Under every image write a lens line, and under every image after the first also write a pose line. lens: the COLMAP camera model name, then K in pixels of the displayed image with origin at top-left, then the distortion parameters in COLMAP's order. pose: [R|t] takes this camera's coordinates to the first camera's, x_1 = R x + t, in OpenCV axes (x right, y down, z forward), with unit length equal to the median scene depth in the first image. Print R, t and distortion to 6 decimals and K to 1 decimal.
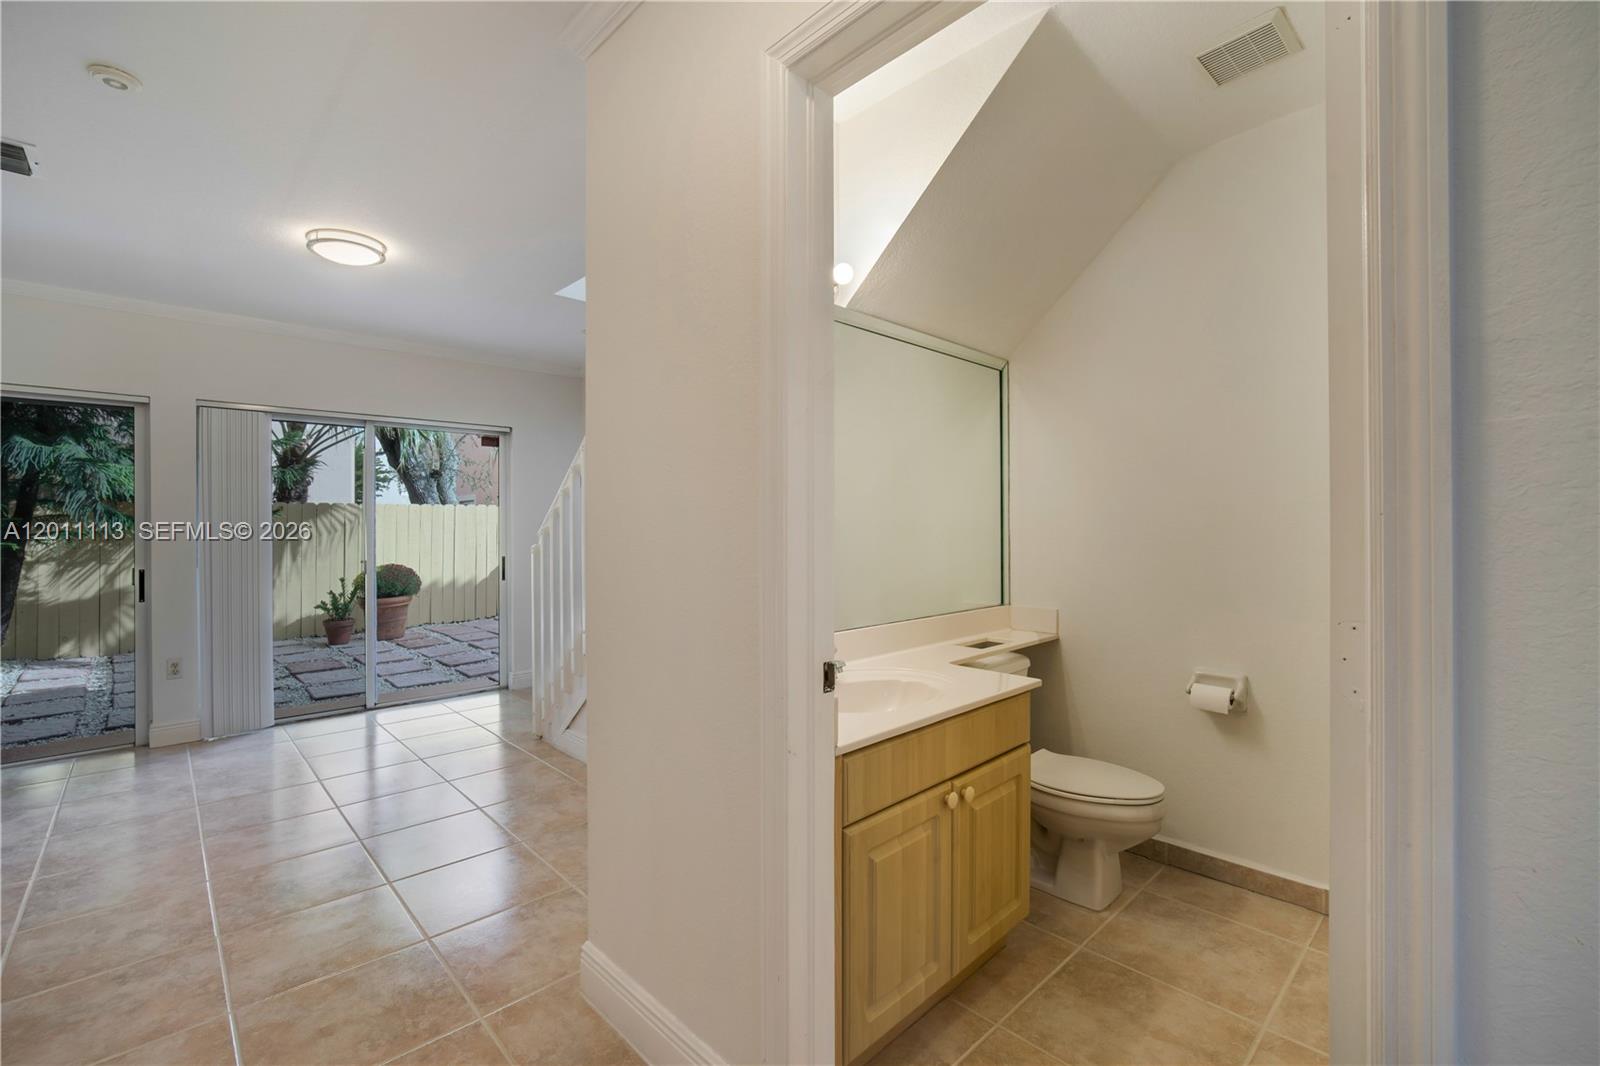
lens RADIAL K [[690.6, 0, 785.8], [0, 690.6, 552.7], [0, 0, 1]] dist [-0.001421, 0.001289]
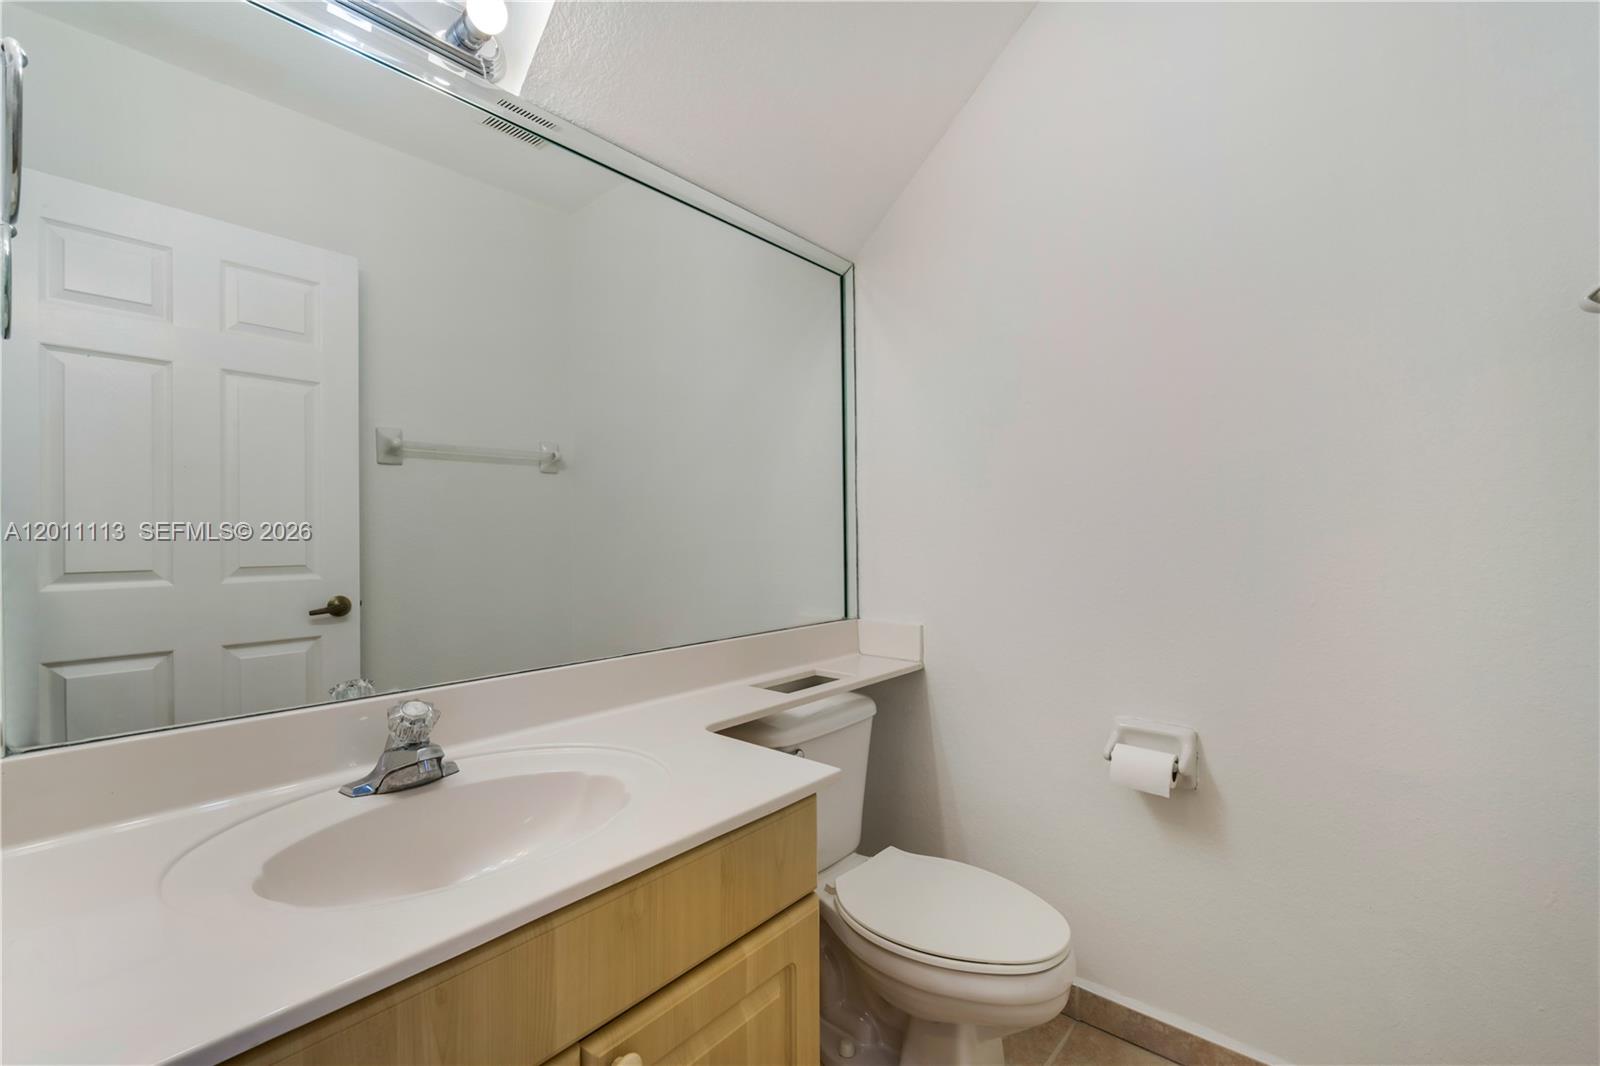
lens RADIAL K [[690.6, 0, 785.4], [0, 690.6, 547.3], [0, 0, 1]] dist [-0.001421, 0.001289]
pose [[0.995360, 0.001577, 0.096208, 0.230202], [0.000374, 0.999795, -0.020259, 0.022675], [-0.096221, 0.020201, 0.995155, 0.398960]]
